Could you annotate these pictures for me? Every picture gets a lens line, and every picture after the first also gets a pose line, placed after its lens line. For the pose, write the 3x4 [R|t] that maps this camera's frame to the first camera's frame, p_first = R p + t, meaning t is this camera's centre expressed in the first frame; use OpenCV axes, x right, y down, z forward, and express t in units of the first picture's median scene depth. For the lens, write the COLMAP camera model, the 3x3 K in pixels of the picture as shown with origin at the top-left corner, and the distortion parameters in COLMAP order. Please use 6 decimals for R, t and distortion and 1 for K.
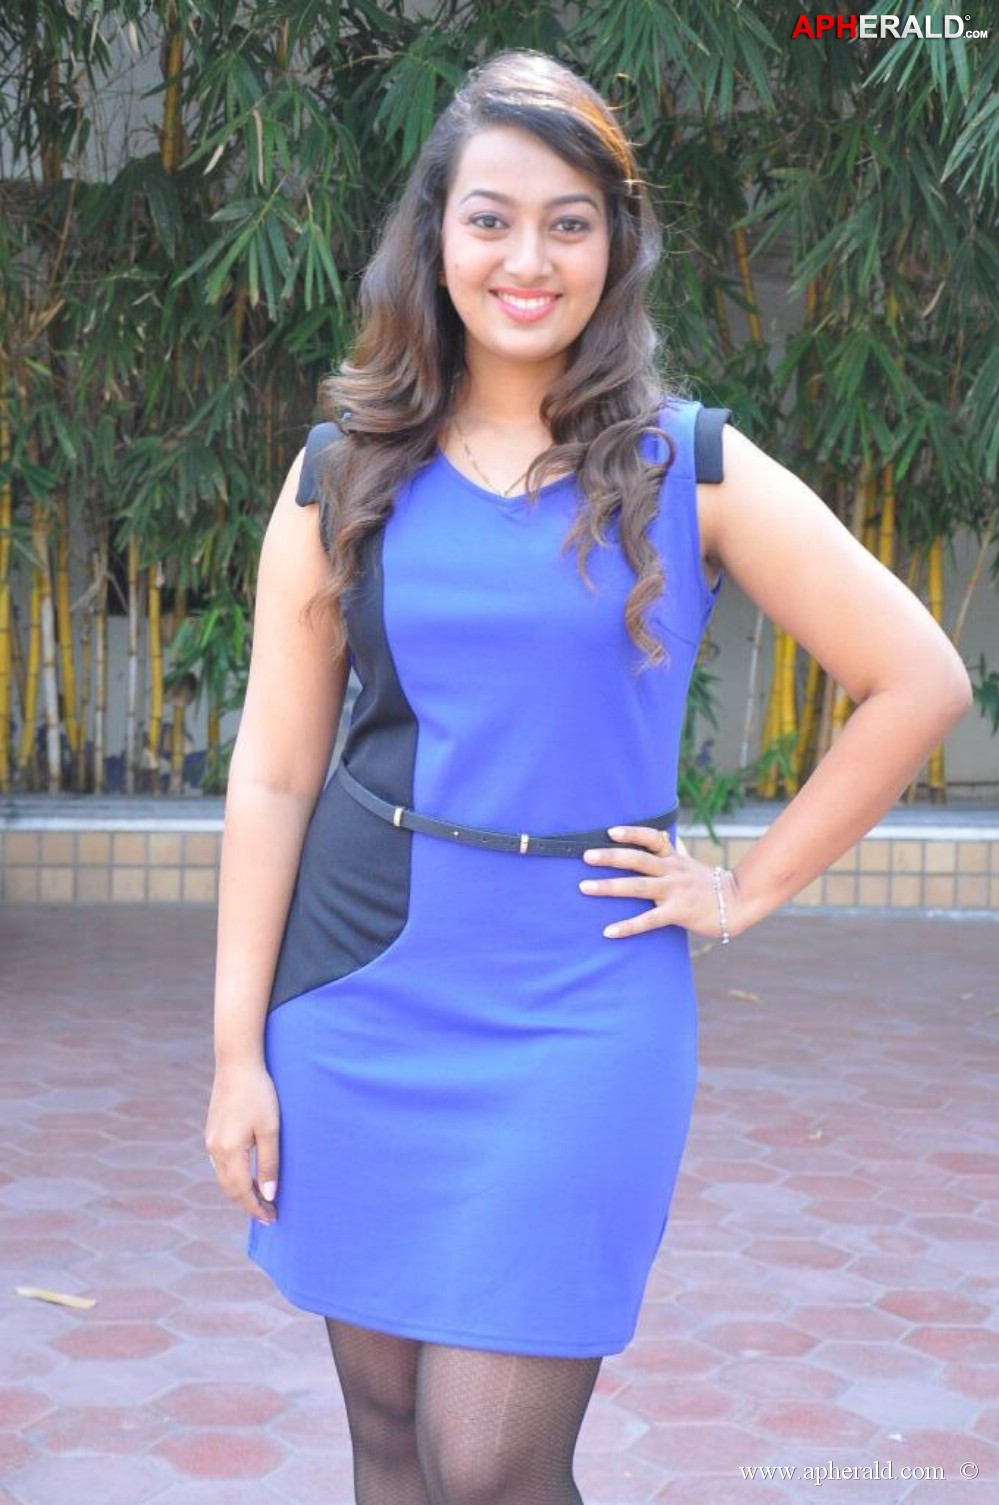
lens RADIAL K [[2169.9, 0, 620.8], [0, 2169.9, 706.3], [0, 0, 1]] dist [-0.150166, 0.928071]
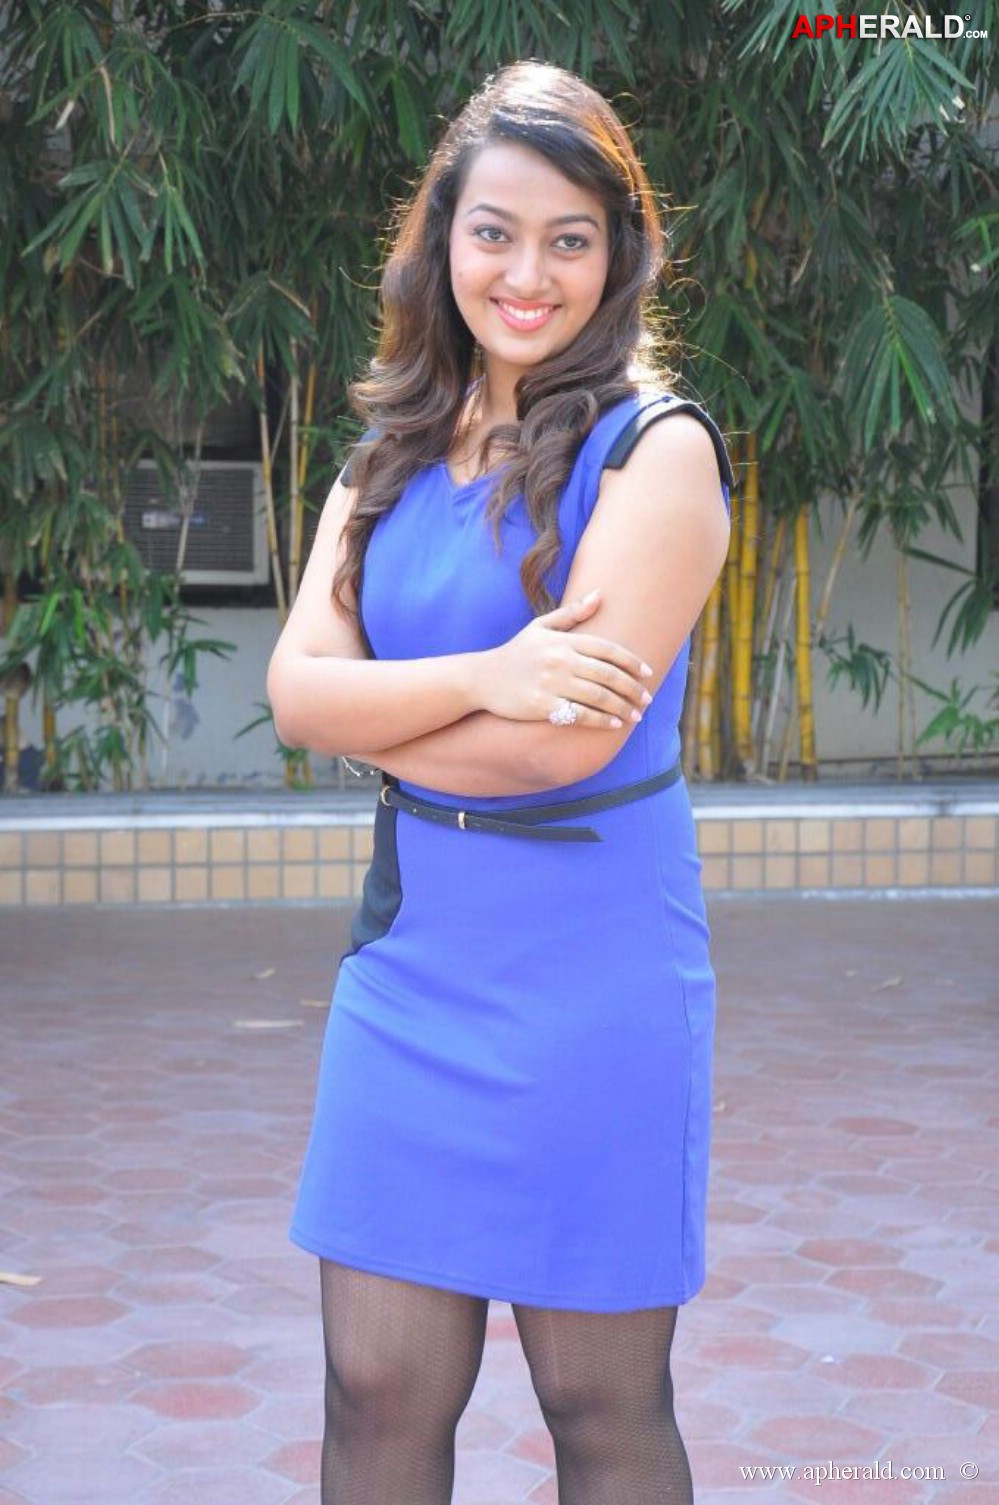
lens RADIAL K [[3140.8, 0, 499.5], [0, 3140.8, 752.5], [0, 0, 1]] dist [-0.591304, 6.295714]
pose [[0.993204, -0.024674, 0.113738, -0.154412], [0.023823, 0.999677, 0.008831, 0.017313], [-0.113919, -0.006062, 0.993472, -0.381586]]
